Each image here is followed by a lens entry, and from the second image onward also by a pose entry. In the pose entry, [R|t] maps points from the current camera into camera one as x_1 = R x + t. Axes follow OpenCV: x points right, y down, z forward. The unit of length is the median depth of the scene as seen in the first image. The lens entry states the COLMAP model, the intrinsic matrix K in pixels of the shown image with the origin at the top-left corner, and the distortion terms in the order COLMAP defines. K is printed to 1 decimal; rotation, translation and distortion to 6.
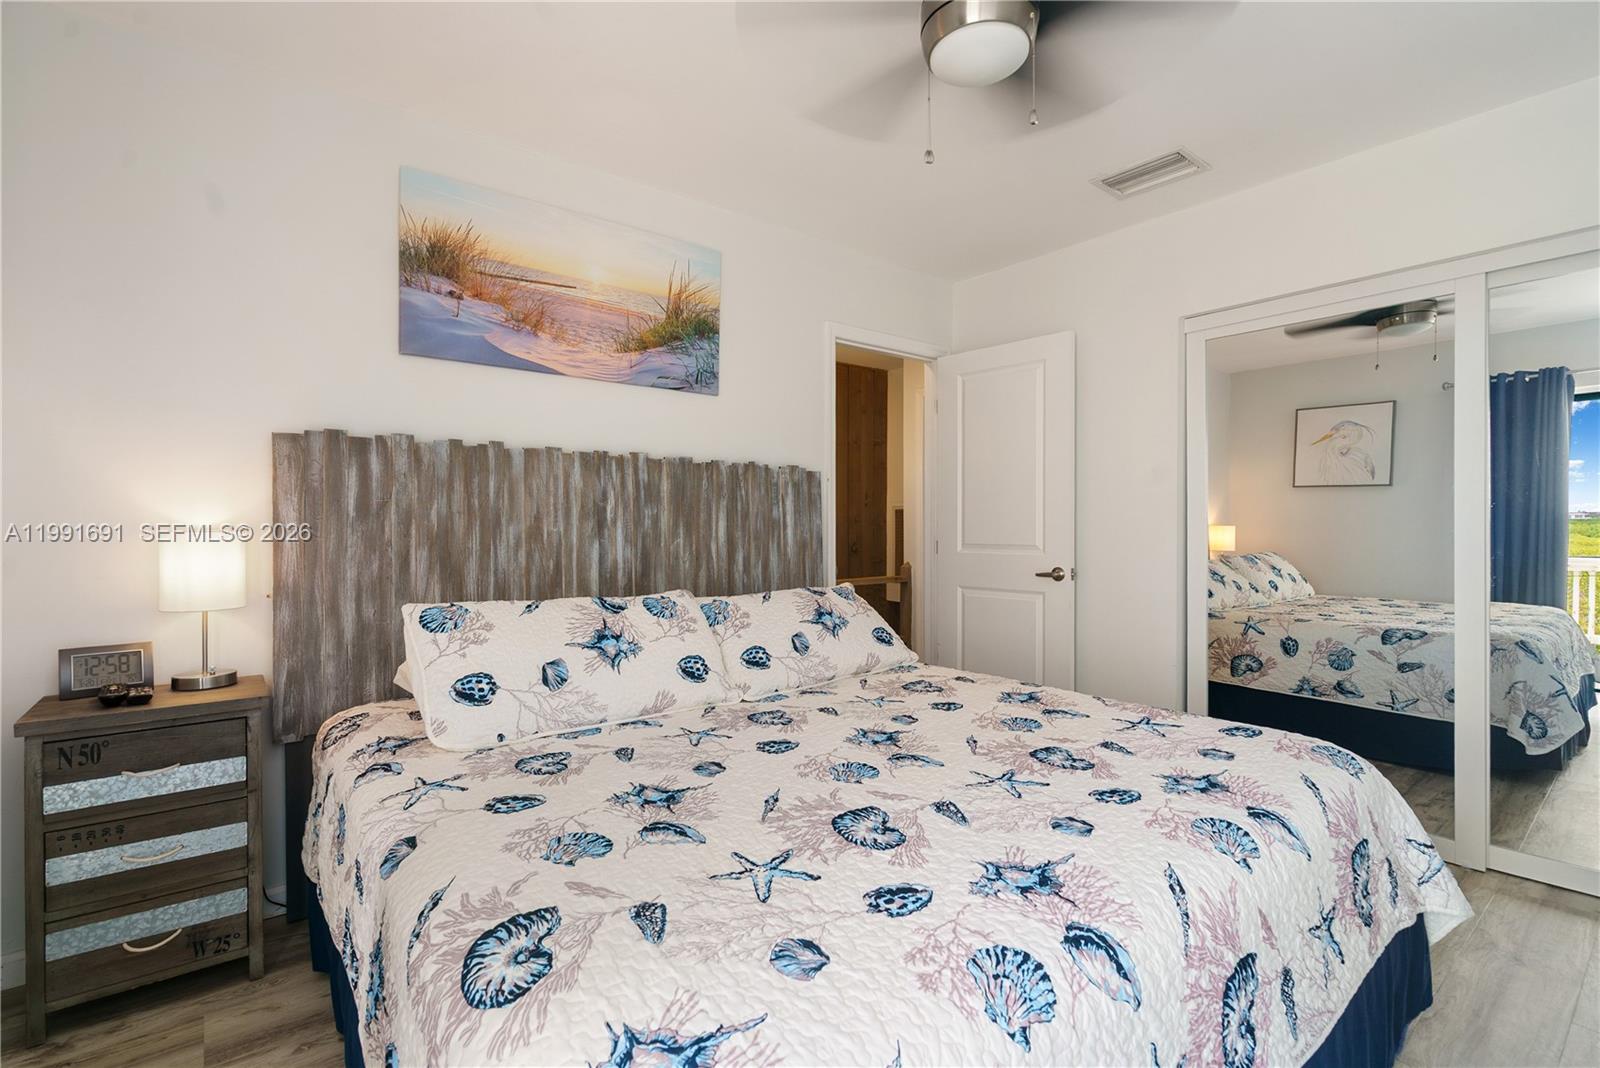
lens RADIAL K [[731.0, 0, 803.1], [0, 731.0, 526.8], [0, 0, 1]] dist [-0.001250, 0.000006]
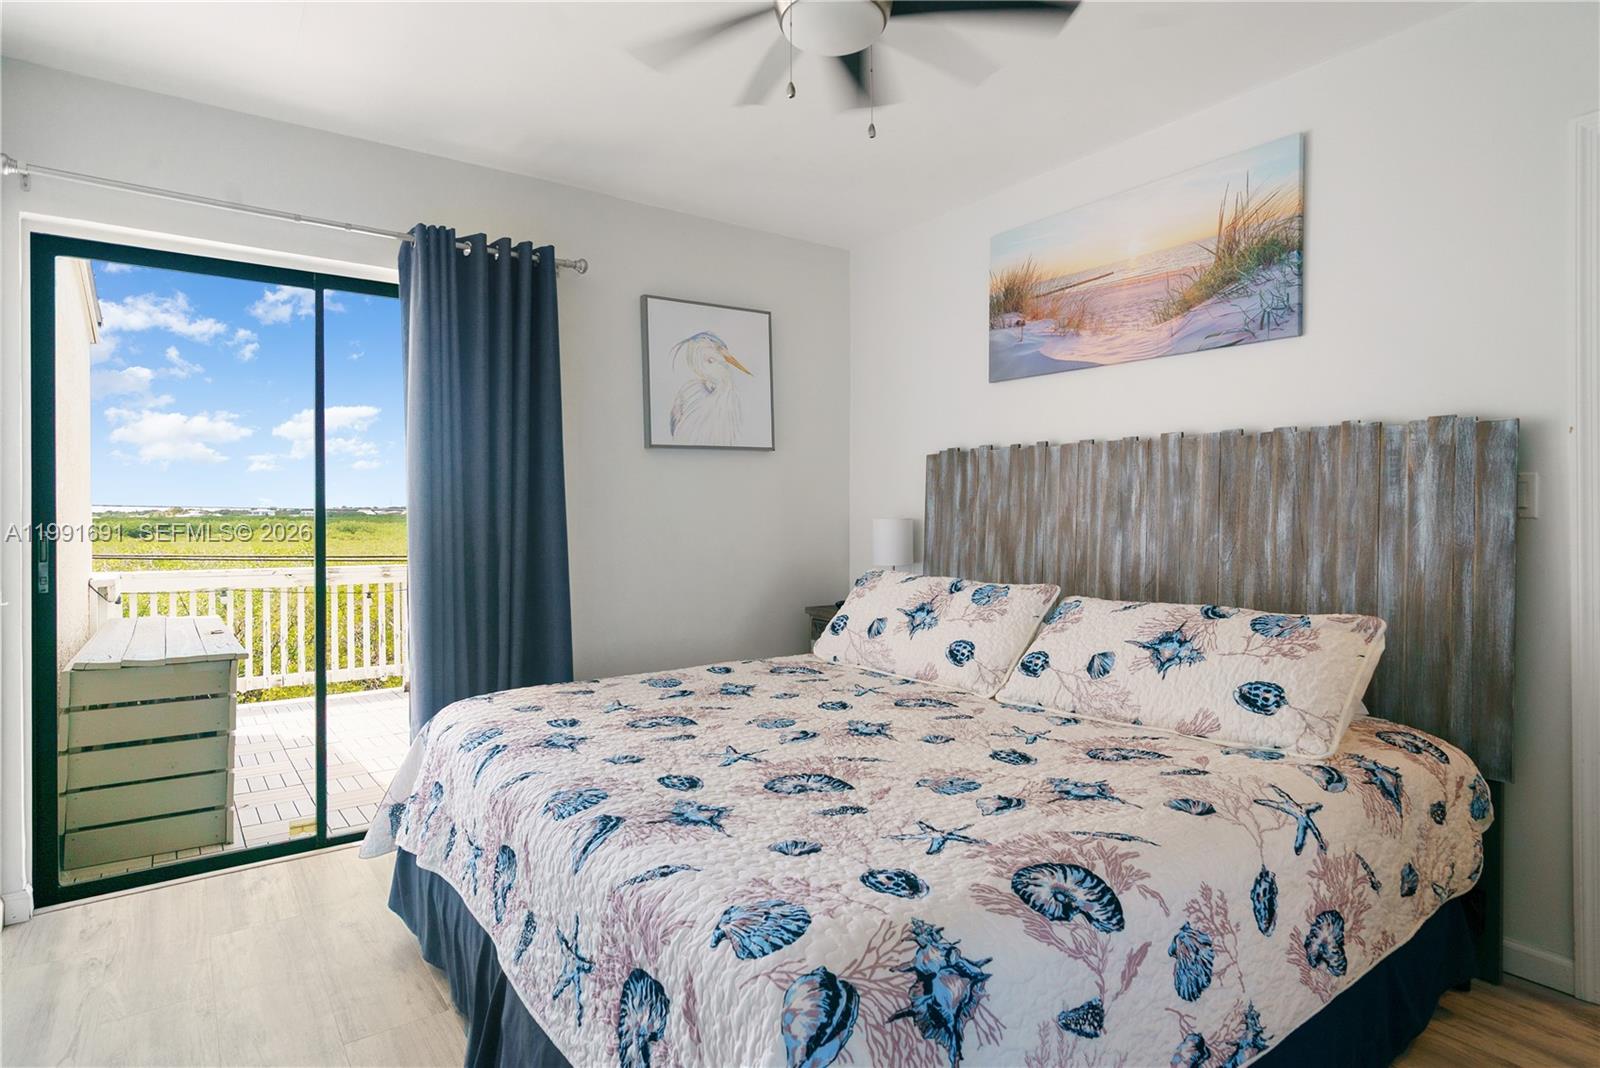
lens RADIAL K [[885.7, 0, 795.8], [0, 885.7, 514.1], [0, 0, 1]] dist [-0.014985, 0.000300]
pose [[-0.062356, 0.002754, -0.998050, 0.889532], [-0.003074, 0.999991, 0.002951, -0.007119], [0.998049, 0.003253, -0.062347, 0.649019]]
